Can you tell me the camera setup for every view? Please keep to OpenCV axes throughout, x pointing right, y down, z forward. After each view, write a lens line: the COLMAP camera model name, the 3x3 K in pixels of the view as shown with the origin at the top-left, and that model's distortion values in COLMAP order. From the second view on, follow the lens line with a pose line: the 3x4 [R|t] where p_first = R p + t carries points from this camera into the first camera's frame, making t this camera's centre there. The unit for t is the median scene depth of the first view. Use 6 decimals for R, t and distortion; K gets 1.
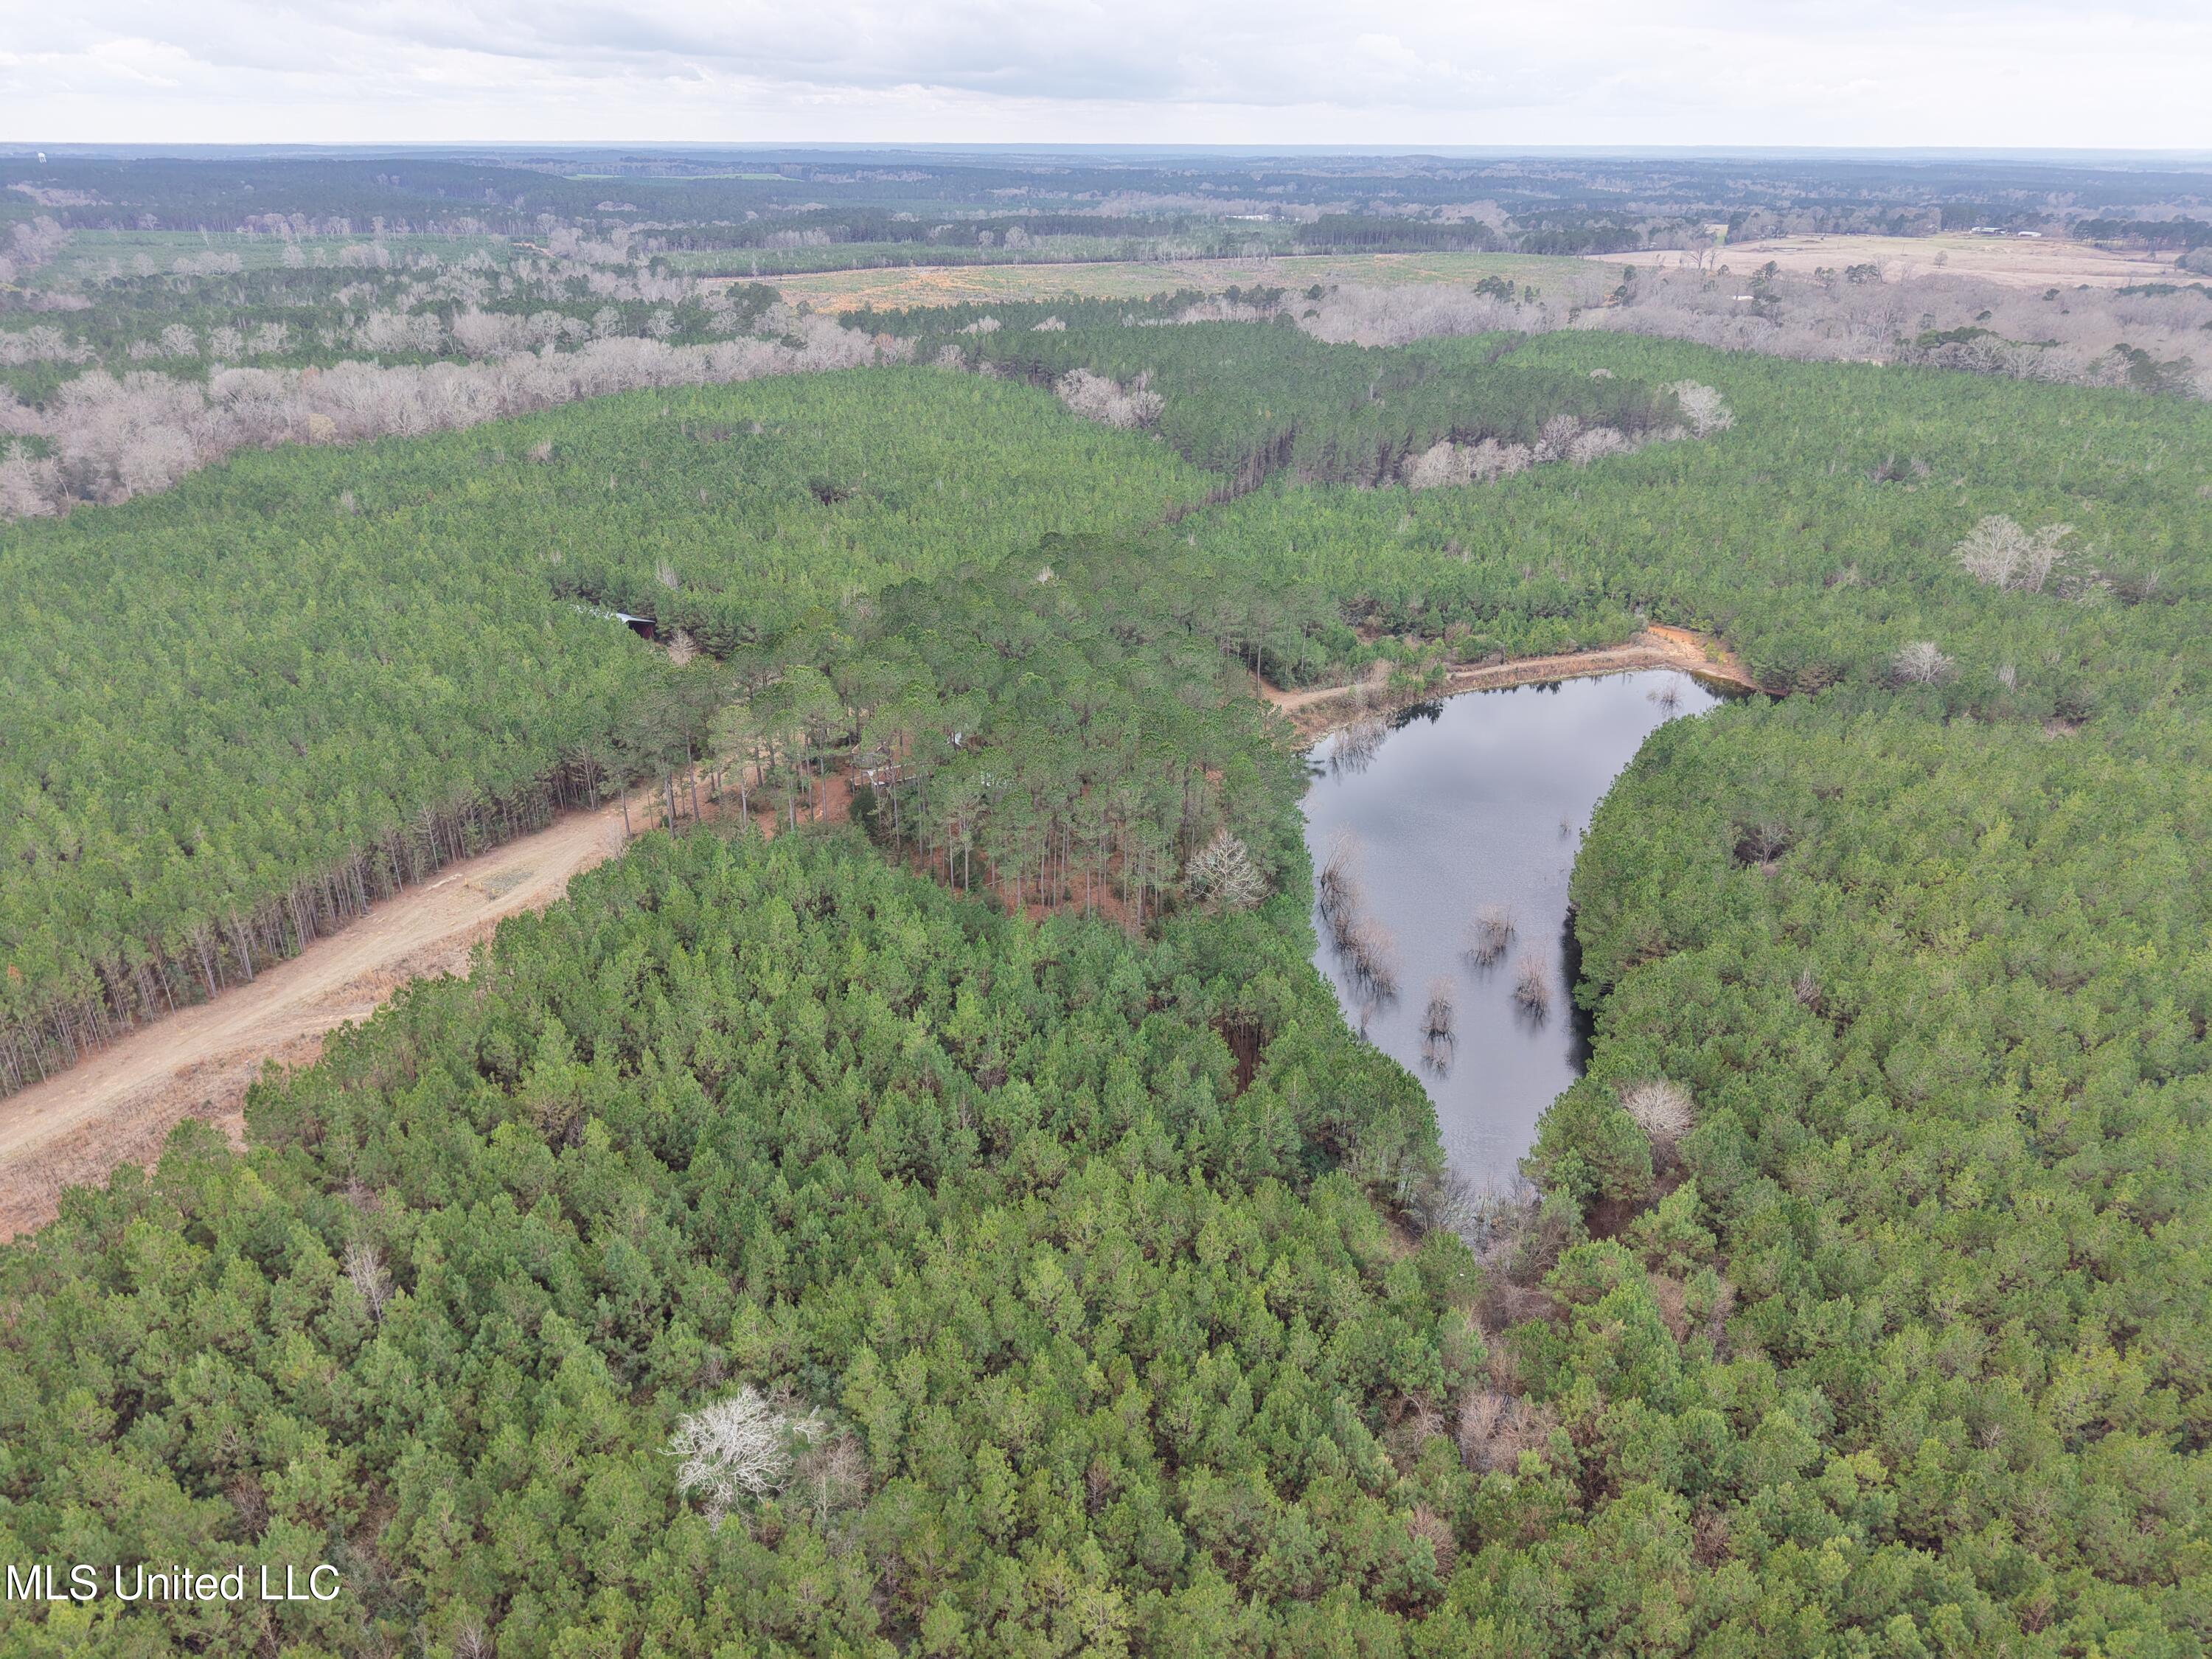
lens RADIAL K [[1488.8, 0, 1130.2], [0, 1488.8, 830.8], [0, 0, 1]] dist [0.024477, -0.019062]
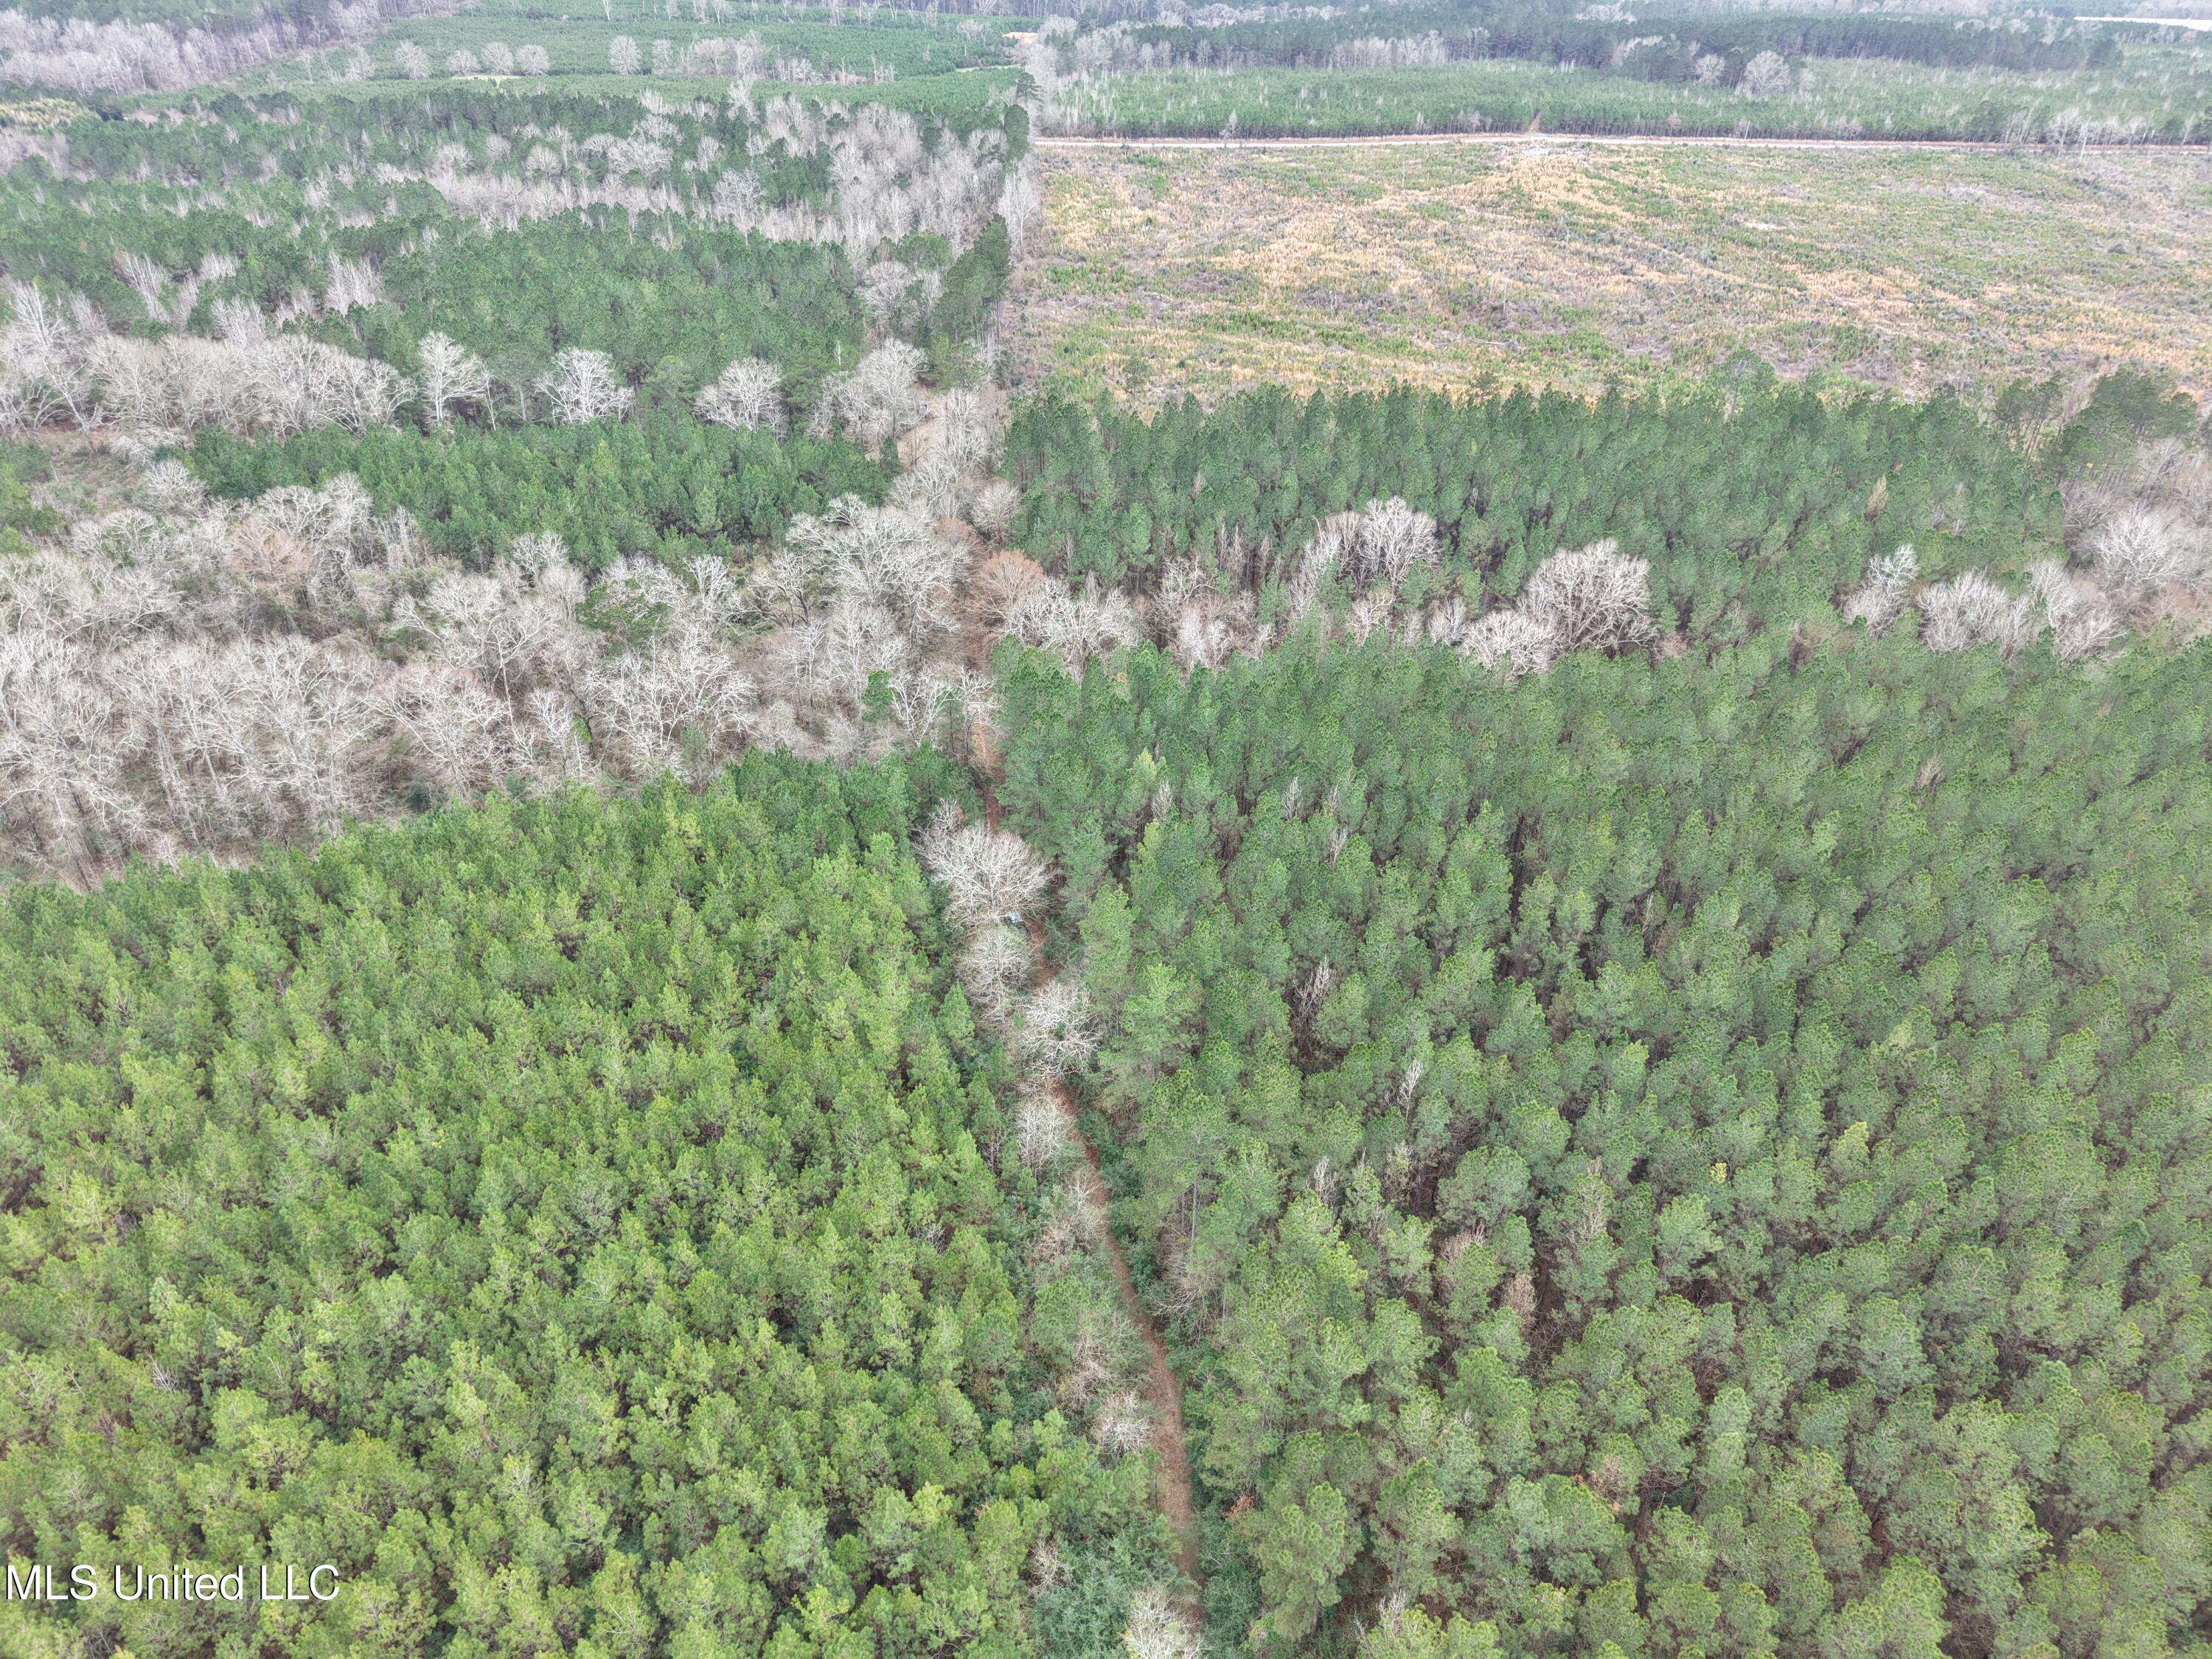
lens RADIAL K [[1488.8, 0, 1106.8], [0, 1488.8, 835.1], [0, 0, 1]] dist [0.024477, -0.019062]
pose [[0.886246, 0.258430, -0.384424, -0.010039], [-0.203693, 0.962784, 0.177641, -0.275130], [0.416025, -0.079129, 0.905904, 0.593038]]
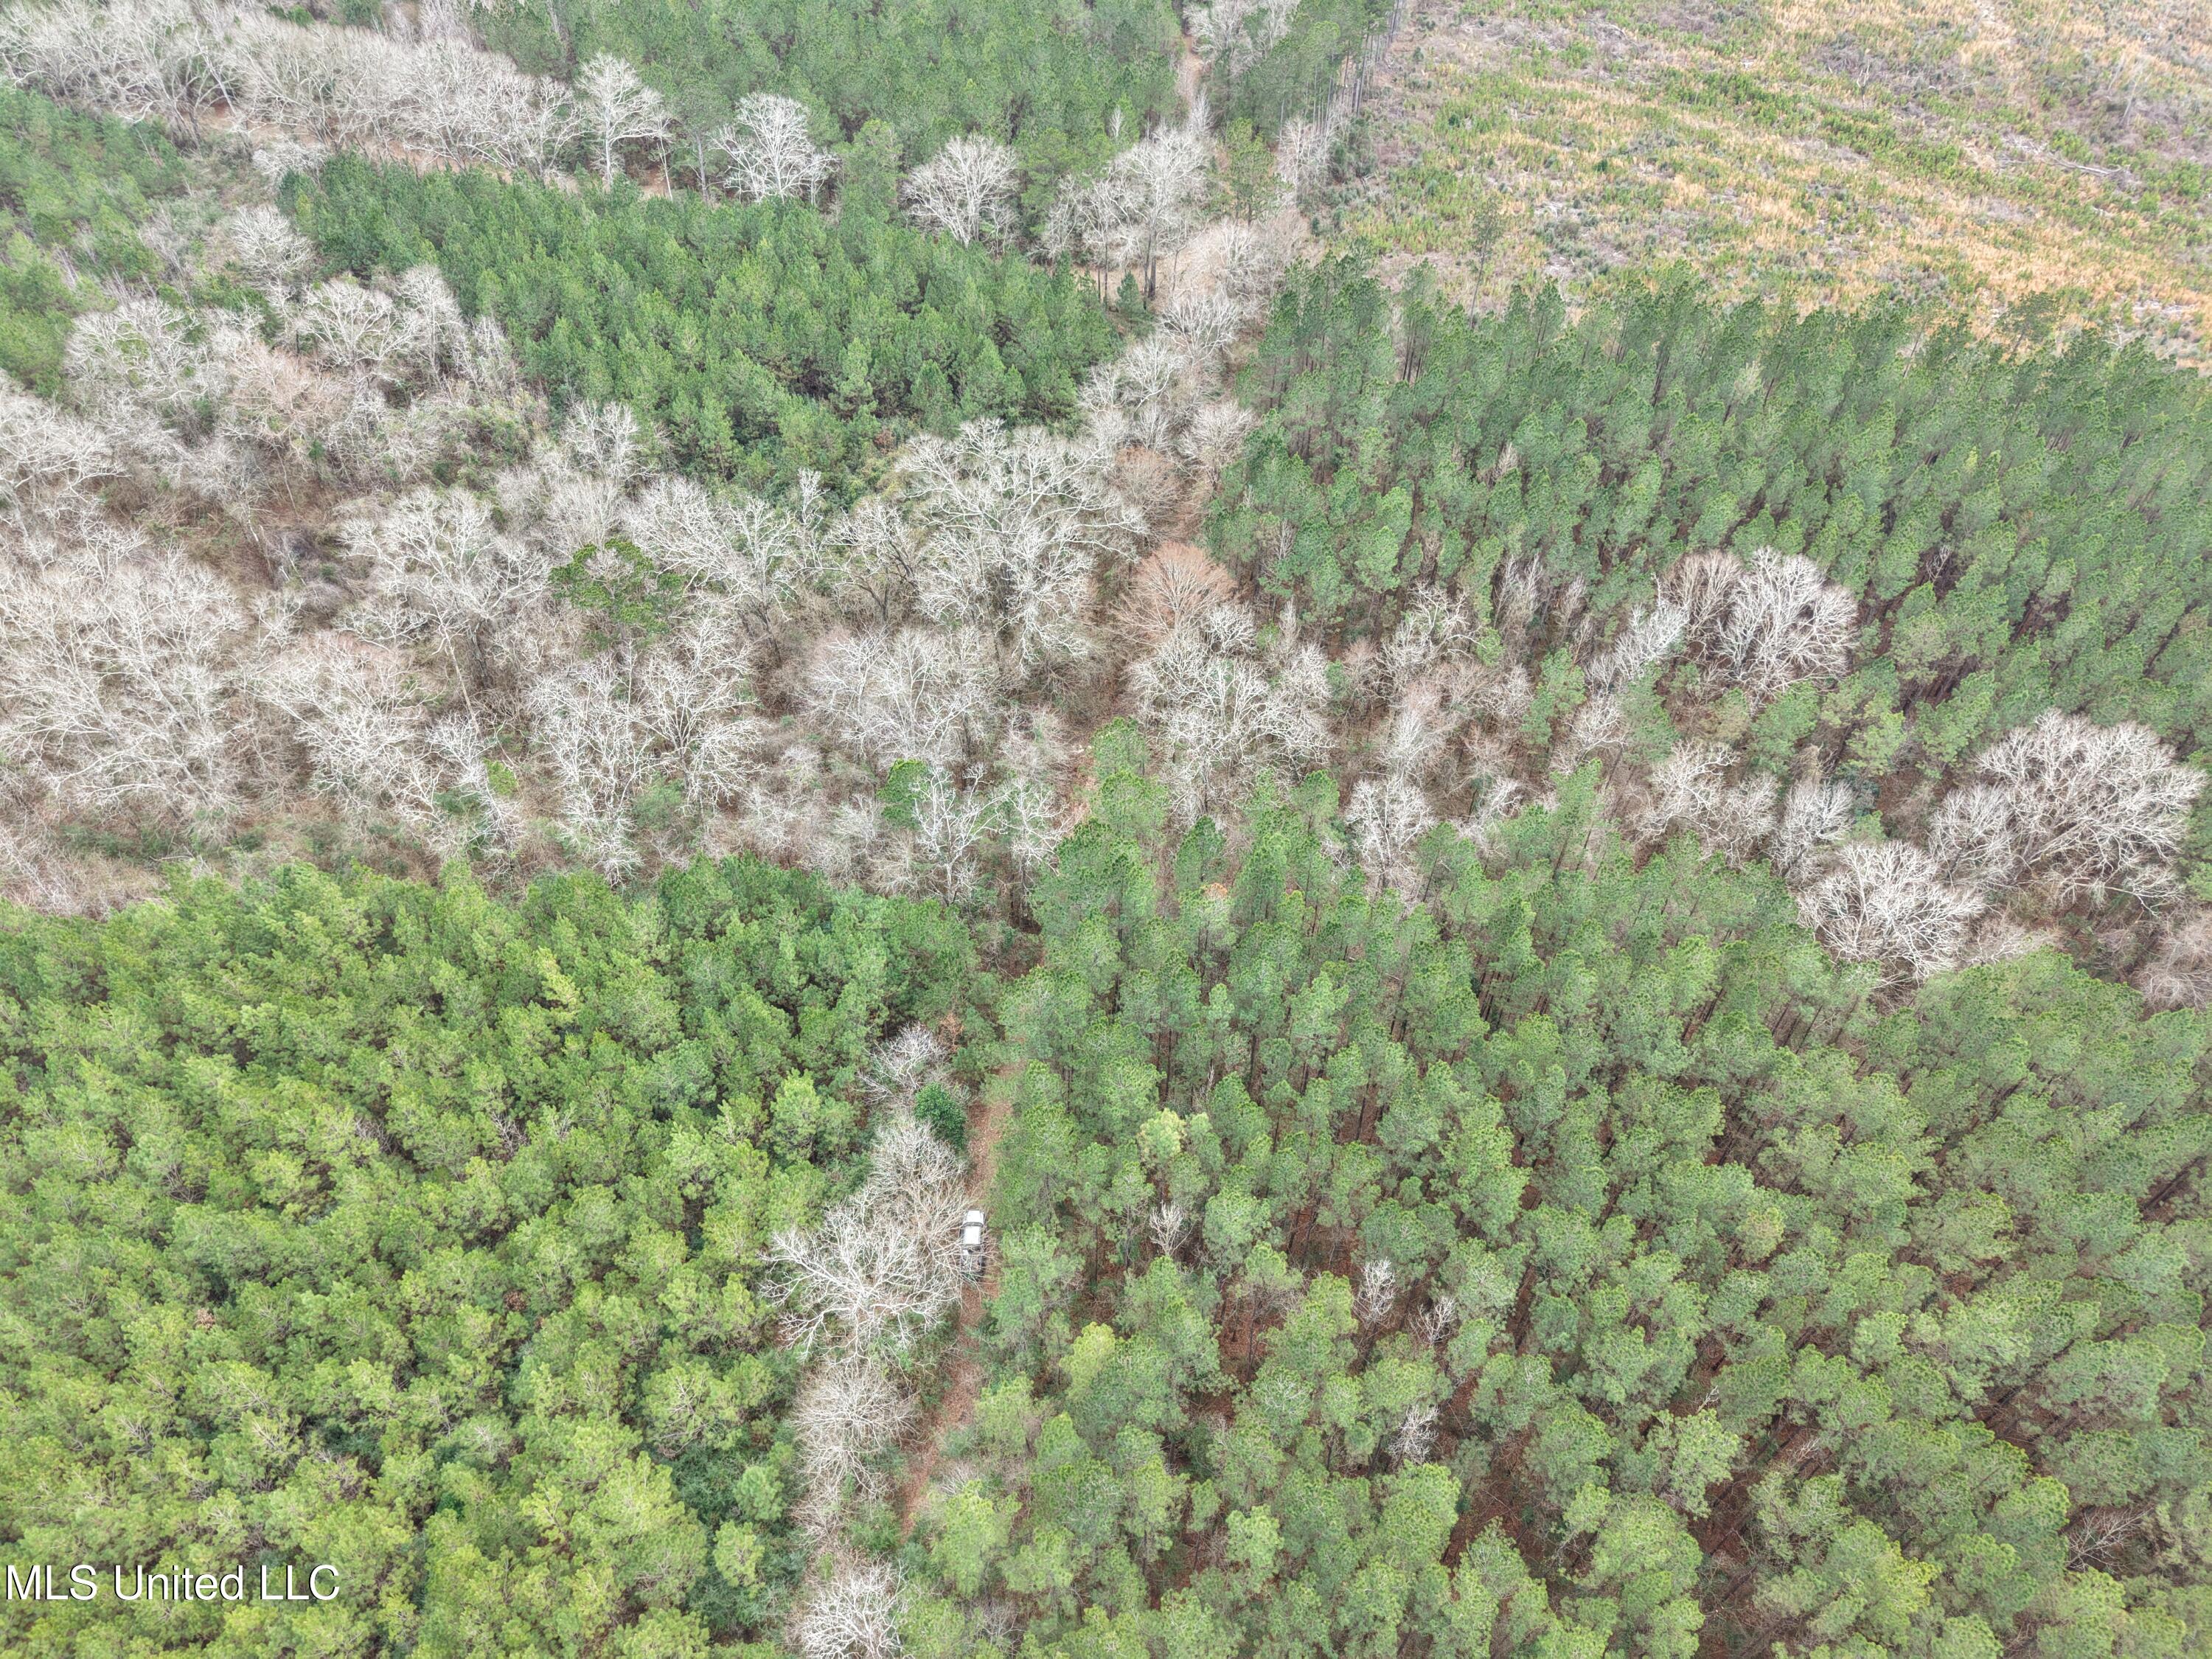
lens RADIAL K [[1488.8, 0, 1093.5], [0, 1488.8, 815.3], [0, 0, 1]] dist [0.024477, -0.019062]
pose [[0.695251, 0.518198, -0.498093, -0.038149], [-0.316077, 0.842803, 0.435635, -0.320055], [0.645539, -0.145440, 0.749751, 0.676313]]
